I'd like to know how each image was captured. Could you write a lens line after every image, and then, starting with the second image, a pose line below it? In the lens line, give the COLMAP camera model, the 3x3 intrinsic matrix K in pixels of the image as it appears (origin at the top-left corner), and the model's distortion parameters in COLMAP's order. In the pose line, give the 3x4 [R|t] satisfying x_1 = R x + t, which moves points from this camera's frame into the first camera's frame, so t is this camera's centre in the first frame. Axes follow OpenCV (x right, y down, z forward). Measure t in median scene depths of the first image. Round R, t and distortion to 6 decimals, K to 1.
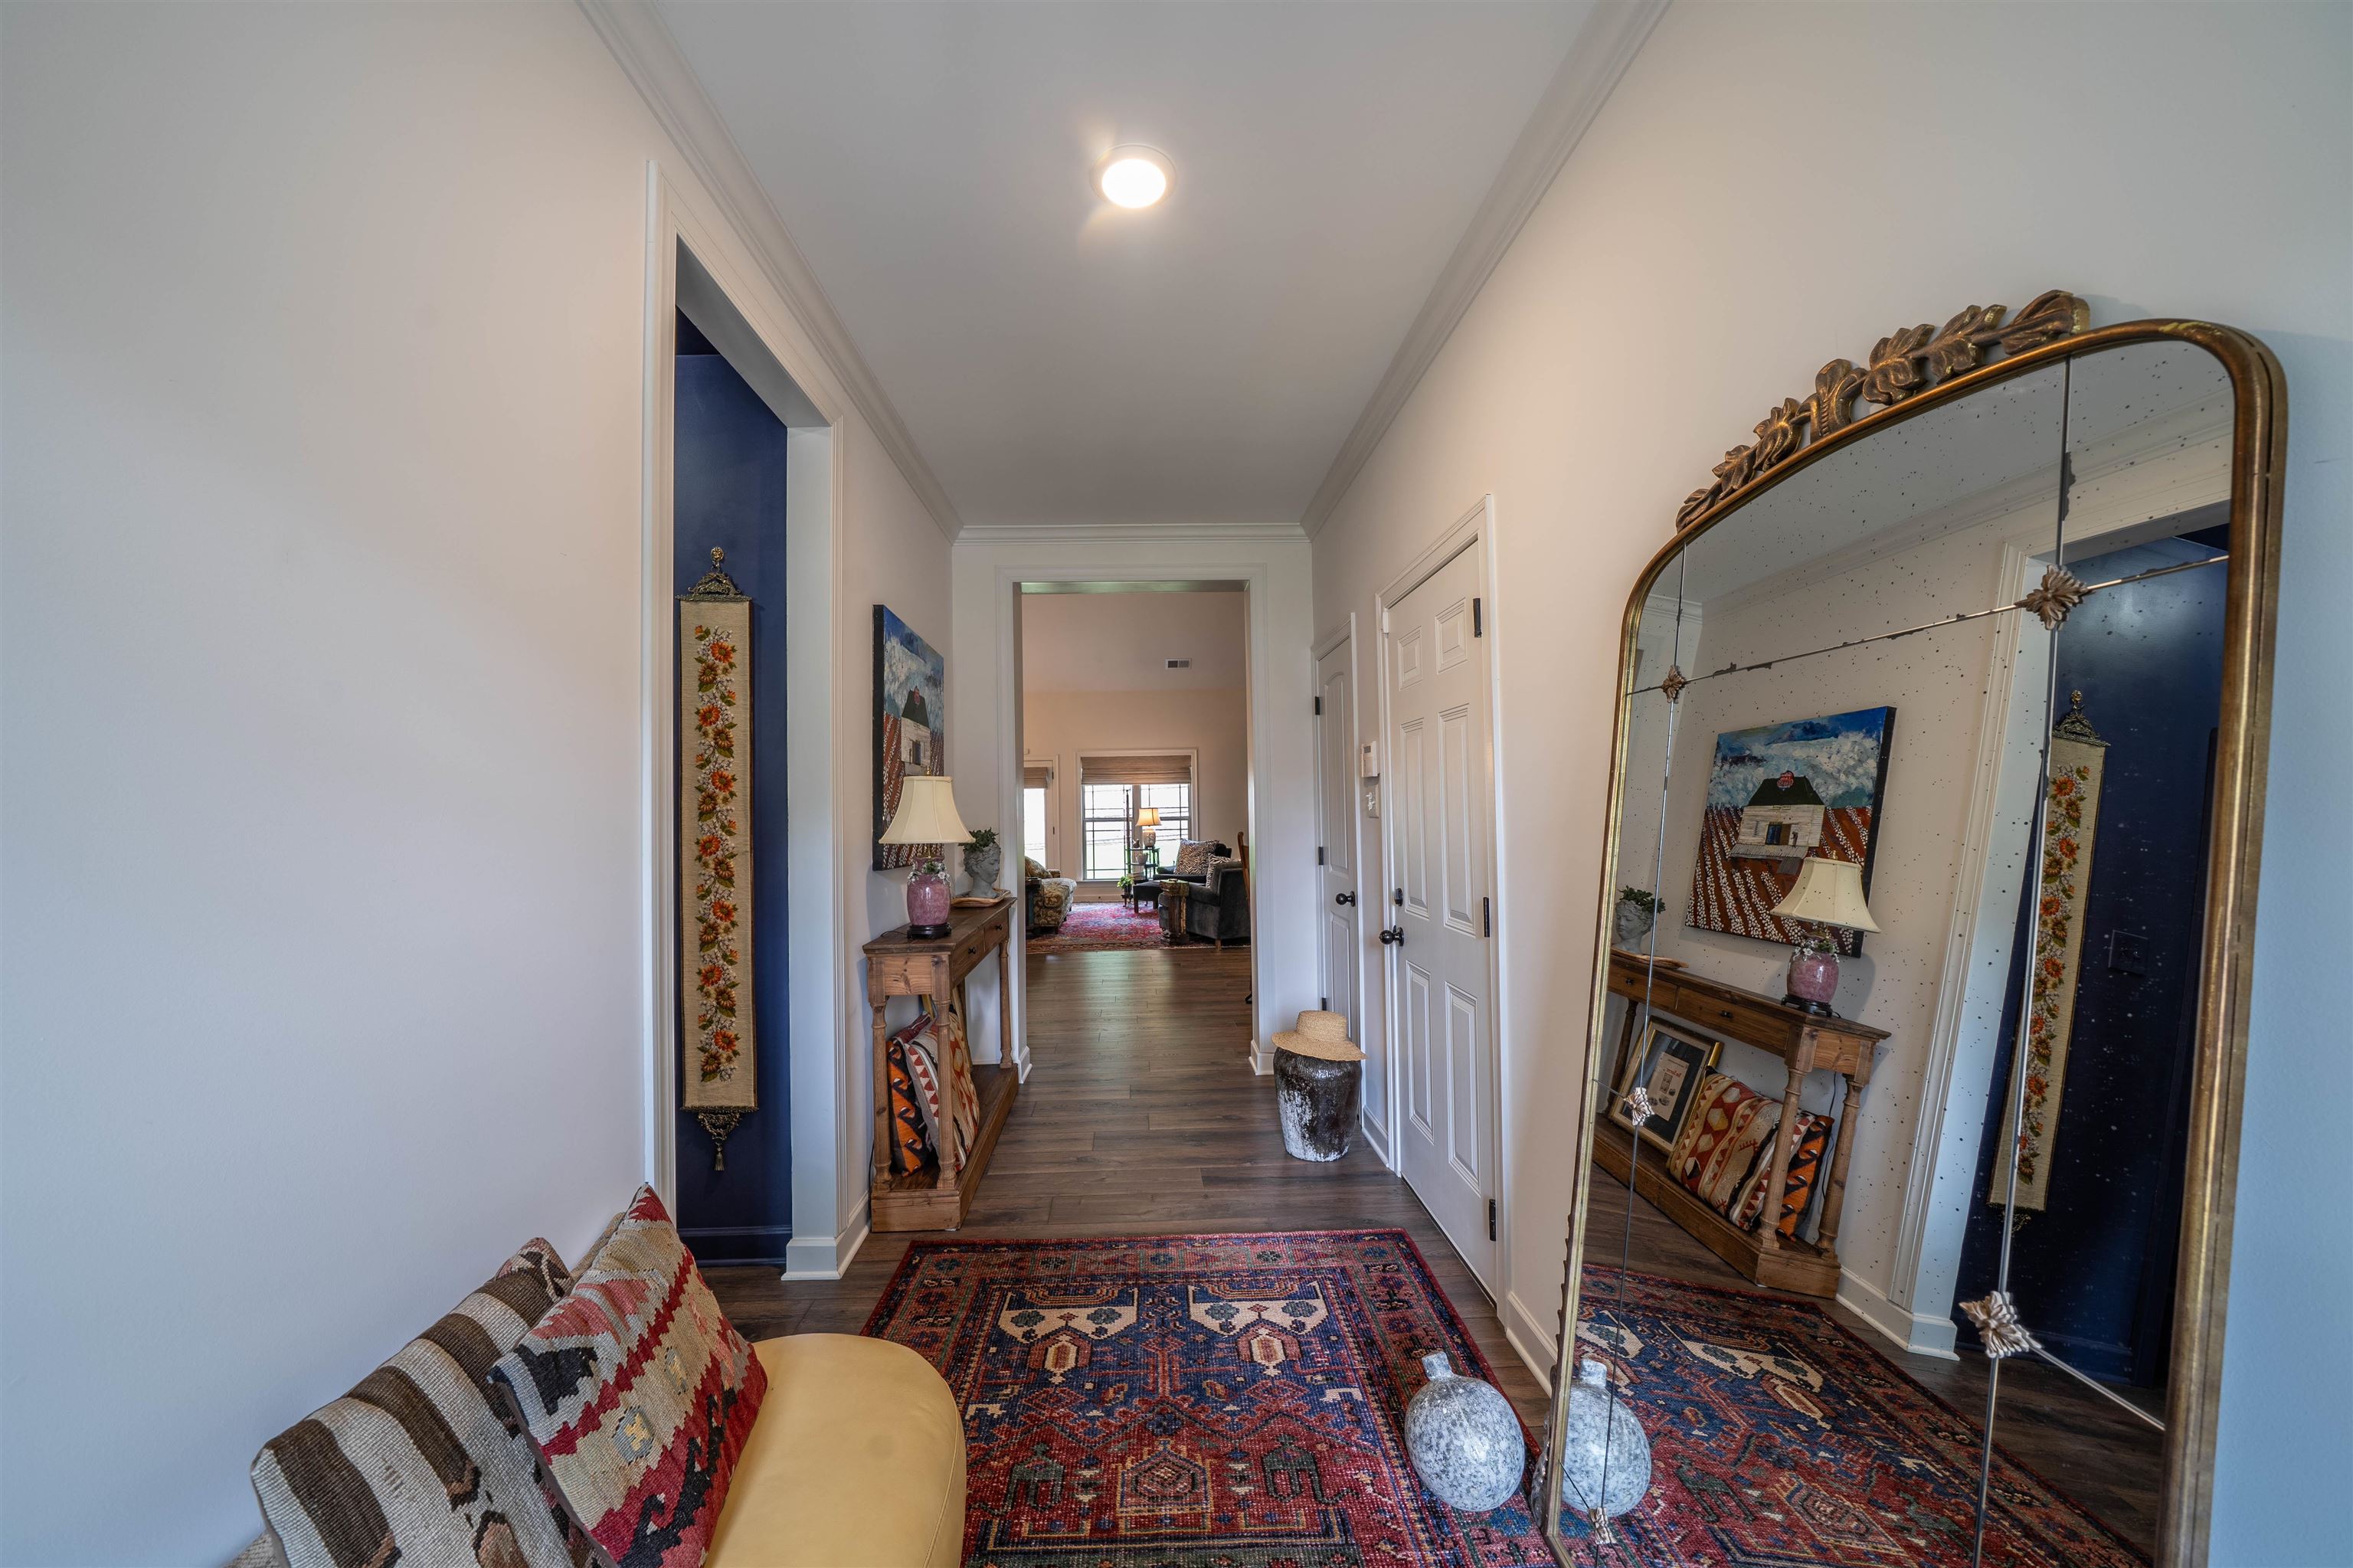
lens RADIAL K [[822.6, 0, 1176.6], [0, 822.6, 795.8], [0, 0, 1]] dist [-0.022349, 0.001489]
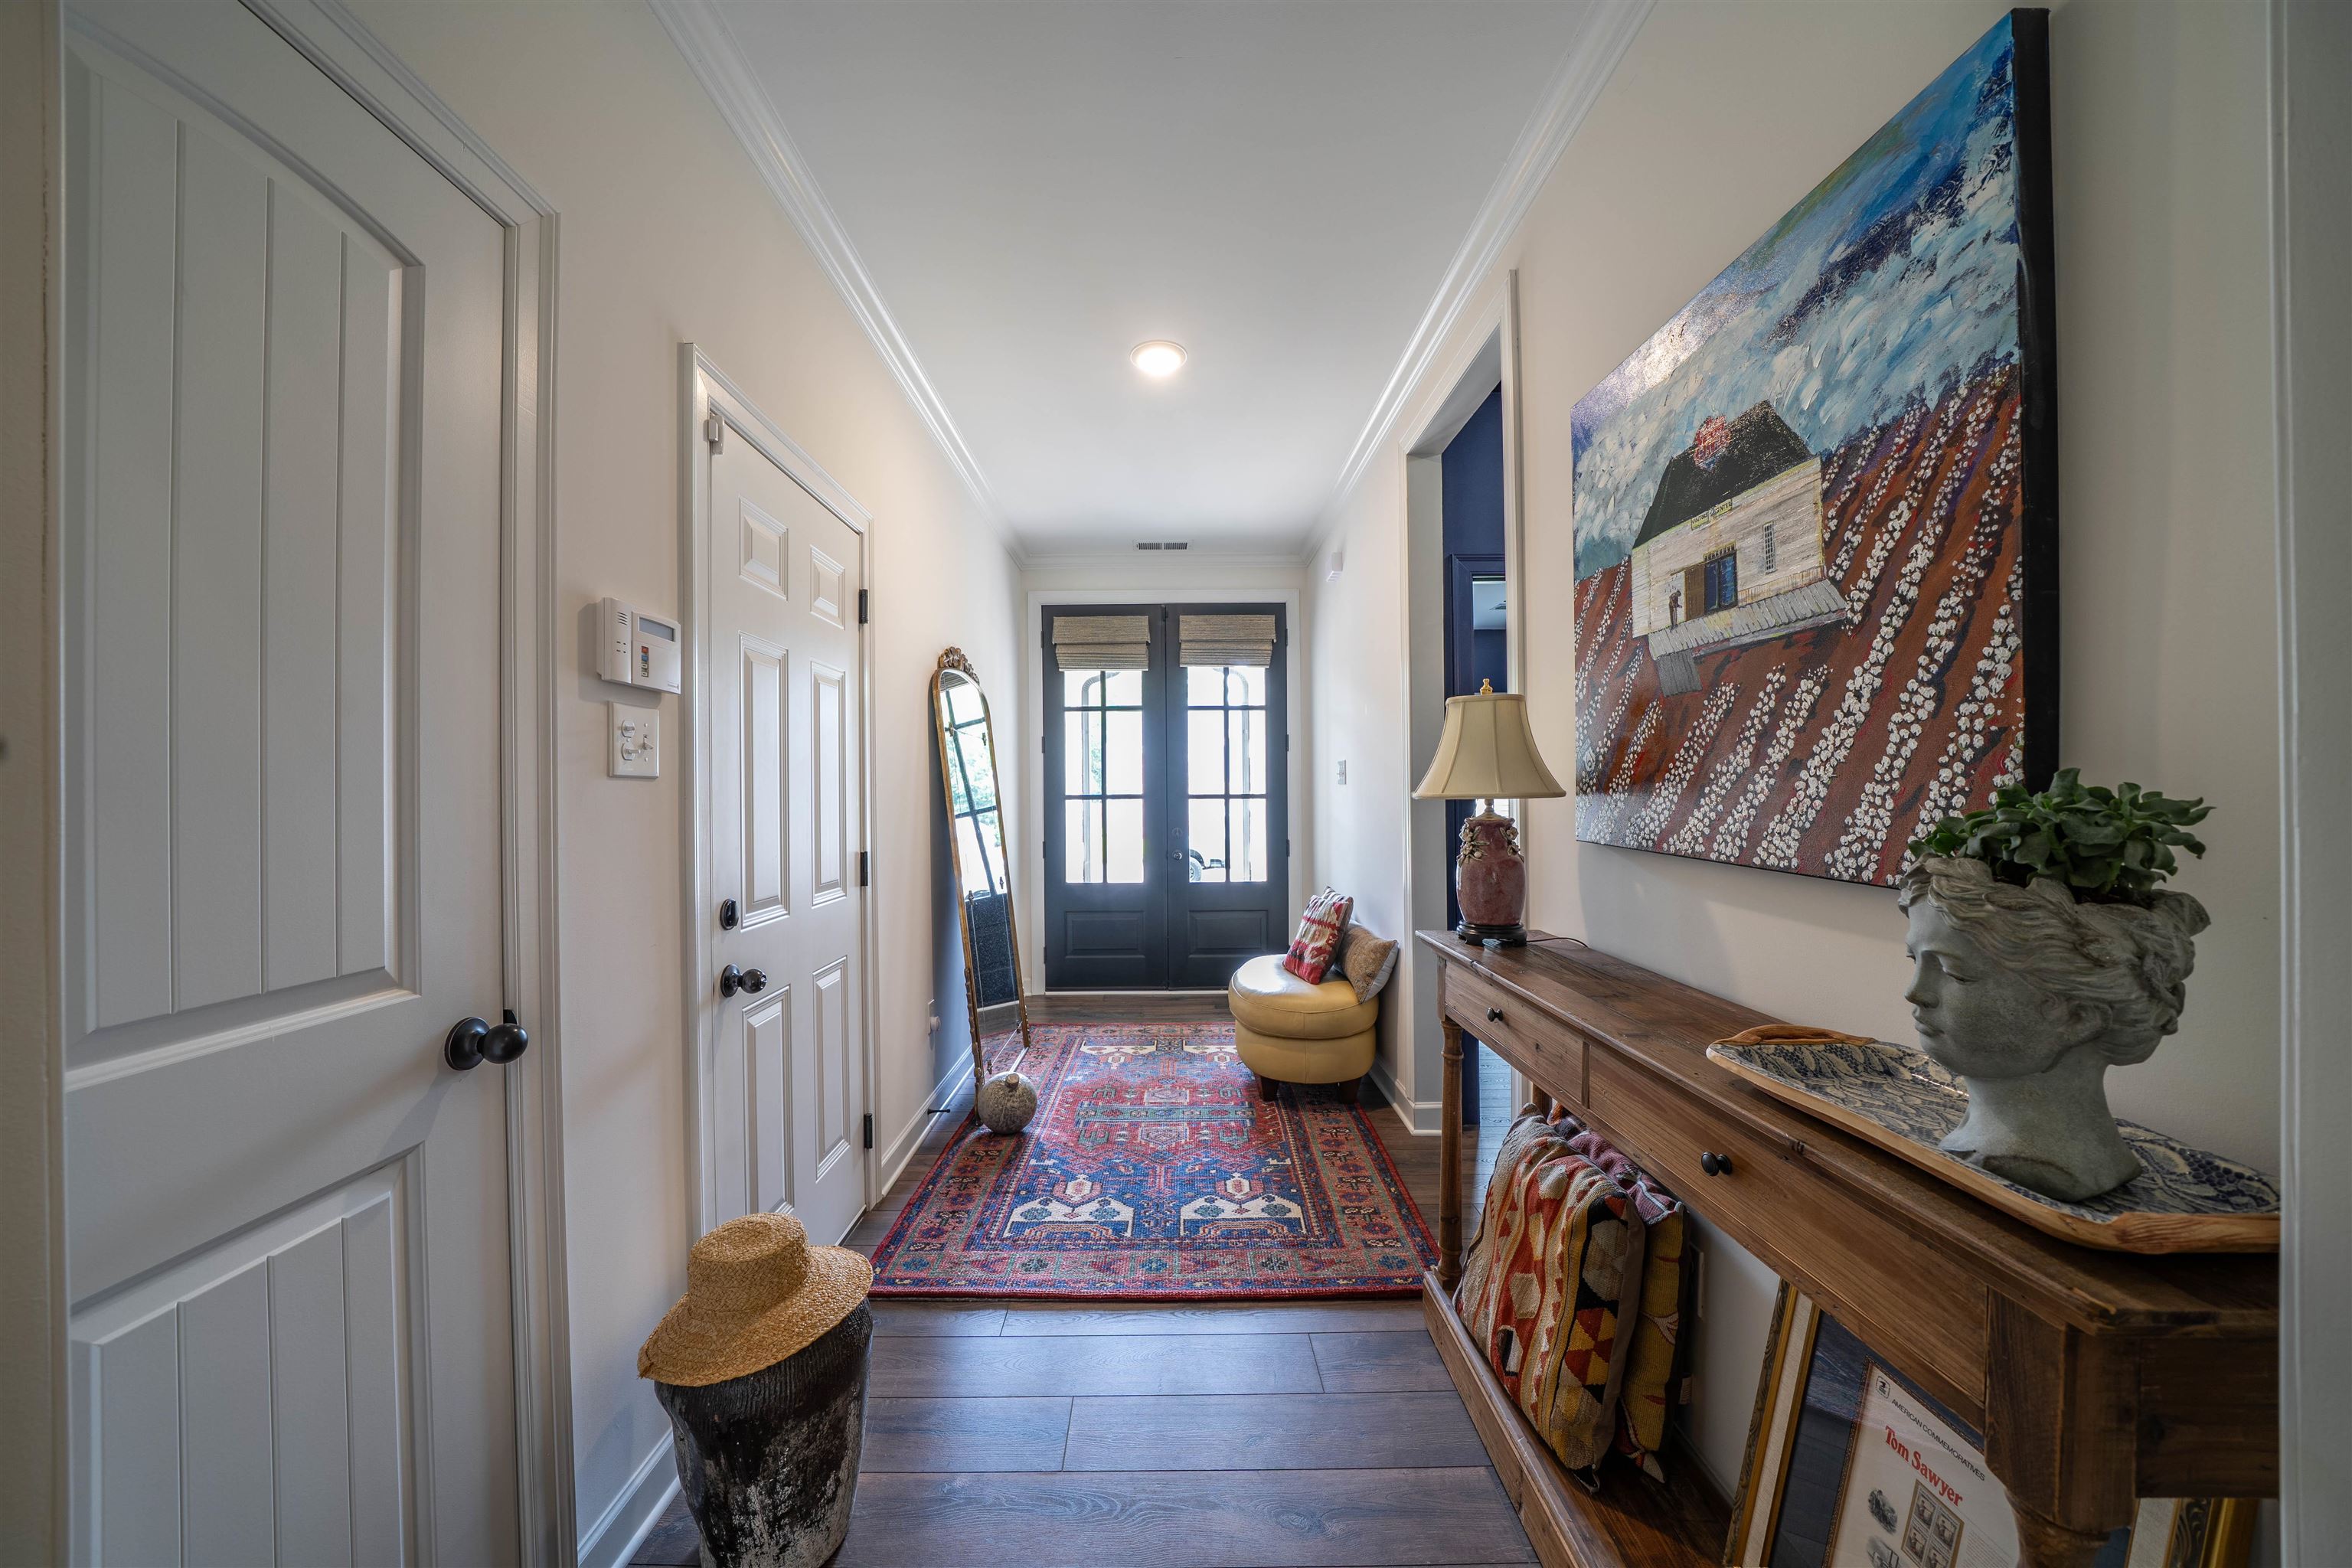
lens RADIAL K [[822.2, 0, 1171.4], [0, 822.2, 798.4], [0, 0, 1]] dist [-0.022349, 0.001489]
pose [[-0.998443, 0.029508, 0.047338, -0.107737], [0.028811, 0.999467, -0.015341, 0.080948], [-0.047766, -0.013954, -0.998761, 2.156783]]
